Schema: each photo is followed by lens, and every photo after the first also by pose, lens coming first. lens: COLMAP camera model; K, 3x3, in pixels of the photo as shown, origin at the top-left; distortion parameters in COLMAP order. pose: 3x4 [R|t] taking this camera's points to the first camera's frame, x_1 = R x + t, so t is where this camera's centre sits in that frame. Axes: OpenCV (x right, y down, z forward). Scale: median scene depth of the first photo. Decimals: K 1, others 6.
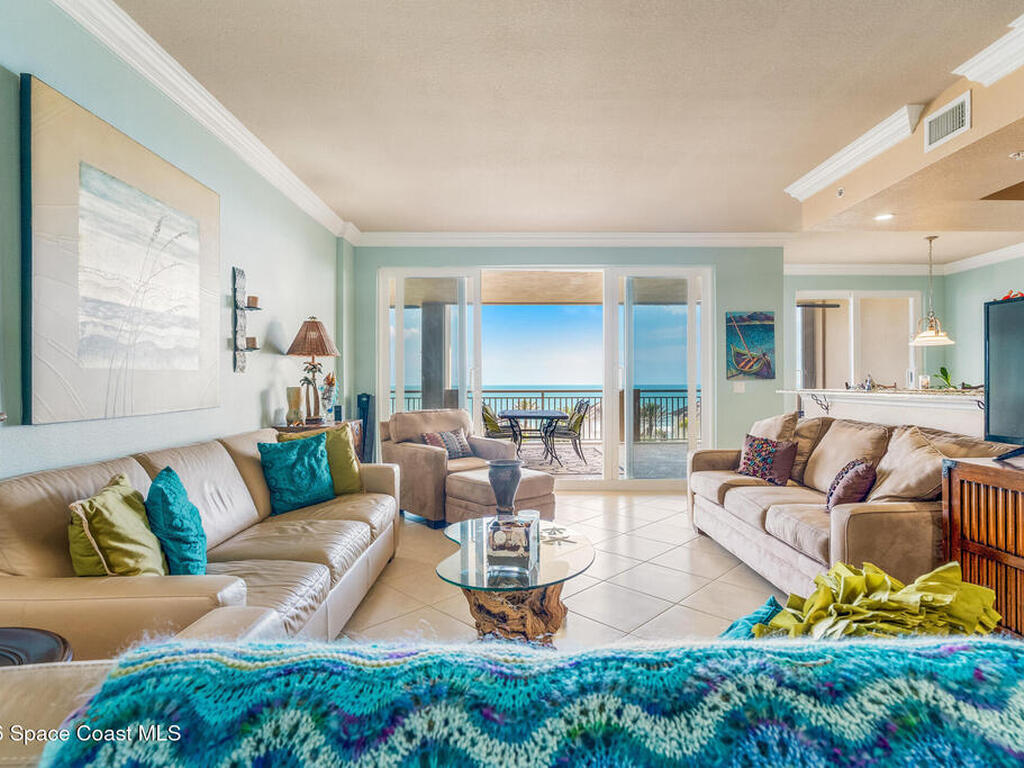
lens RADIAL K [[528.7, 0, 508.2], [0, 528.7, 381.5], [0, 0, 1]] dist [-0.001998, -0.000272]
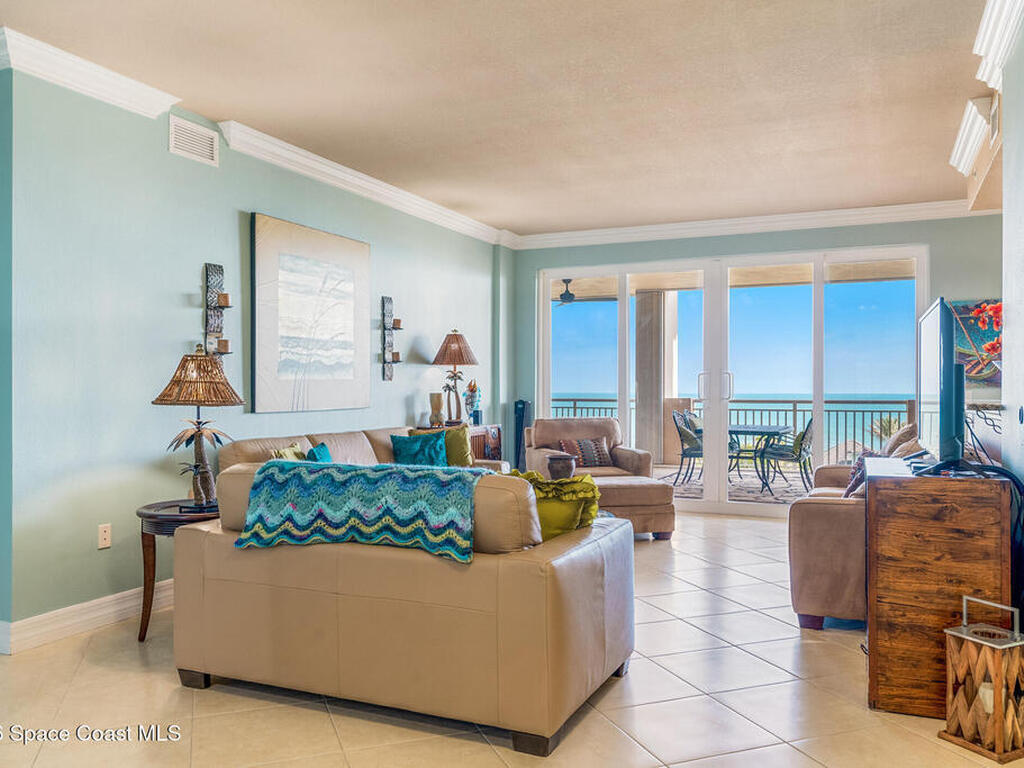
lens RADIAL K [[786.9, 0, 514.4], [0, 786.9, 386.9], [0, 0, 1]] dist [-0.004083, 0.000564]
pose [[0.913336, 0.003080, -0.407196, 0.512519], [-0.003269, 0.999995, 0.000233, -0.004064], [0.407194, 0.001118, 0.913341, -0.560727]]
